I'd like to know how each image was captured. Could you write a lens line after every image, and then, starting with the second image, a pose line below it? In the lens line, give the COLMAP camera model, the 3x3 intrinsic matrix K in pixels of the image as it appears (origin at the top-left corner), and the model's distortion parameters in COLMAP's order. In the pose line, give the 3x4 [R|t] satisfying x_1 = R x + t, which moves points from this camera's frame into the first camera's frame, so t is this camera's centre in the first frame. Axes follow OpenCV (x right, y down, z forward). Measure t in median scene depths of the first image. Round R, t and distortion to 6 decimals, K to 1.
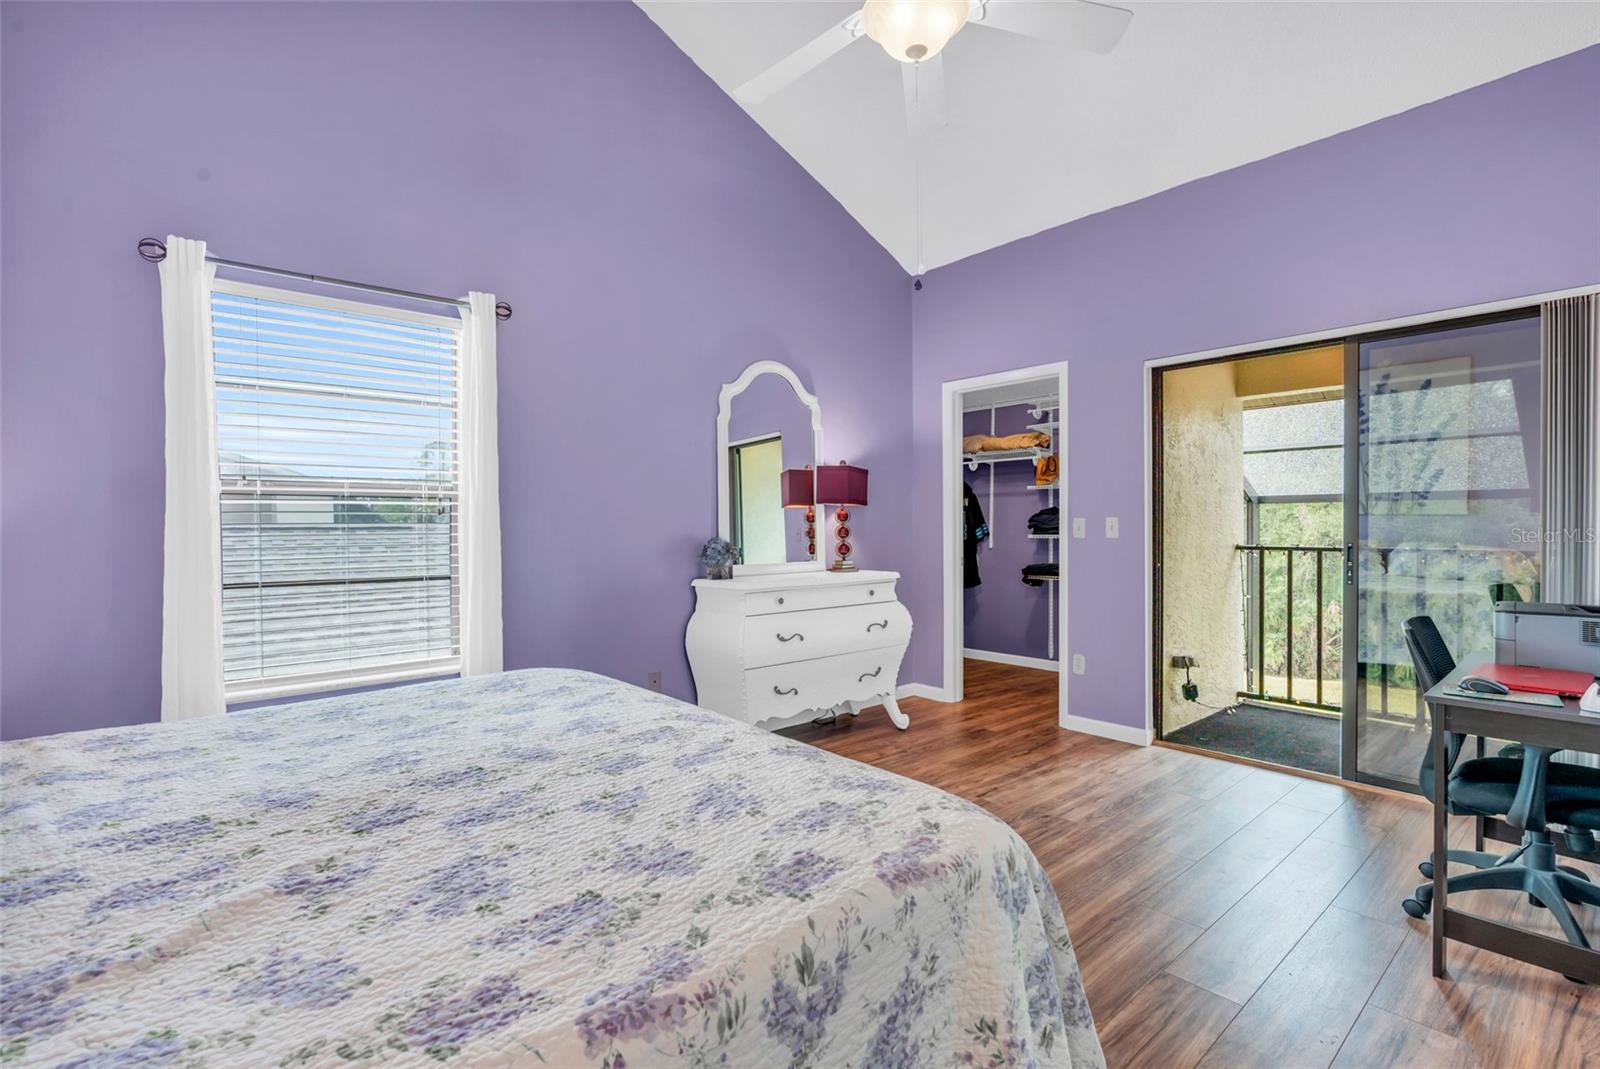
lens RADIAL K [[699.4, 0, 801.2], [0, 699.4, 532.0], [0, 0, 1]] dist [-0.046828, 0.000084]
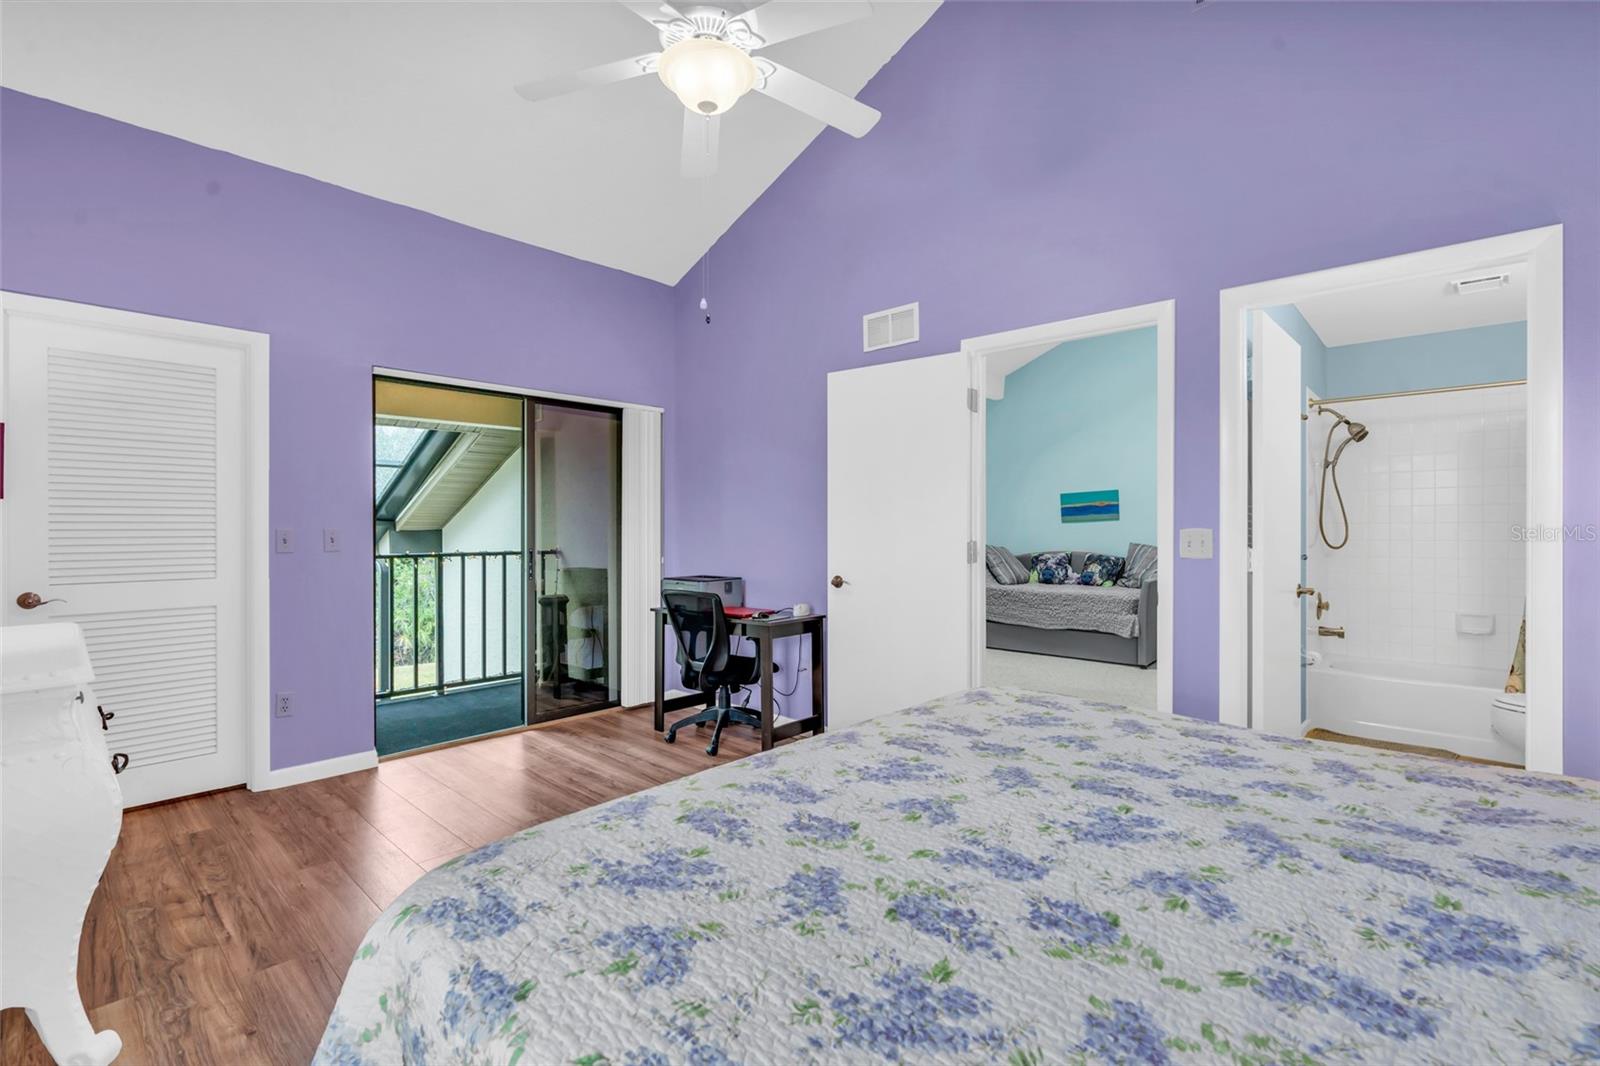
lens RADIAL K [[699.4, 0, 801.2], [0, 699.4, 530.5], [0, 0, 1]] dist [-0.046828, 0.000084]
pose [[-0.147456, 0.001643, 0.989067, -0.782279], [0.007408, 0.999972, -0.000557, -0.016932], [-0.989041, 0.007245, -0.147464, 0.825660]]
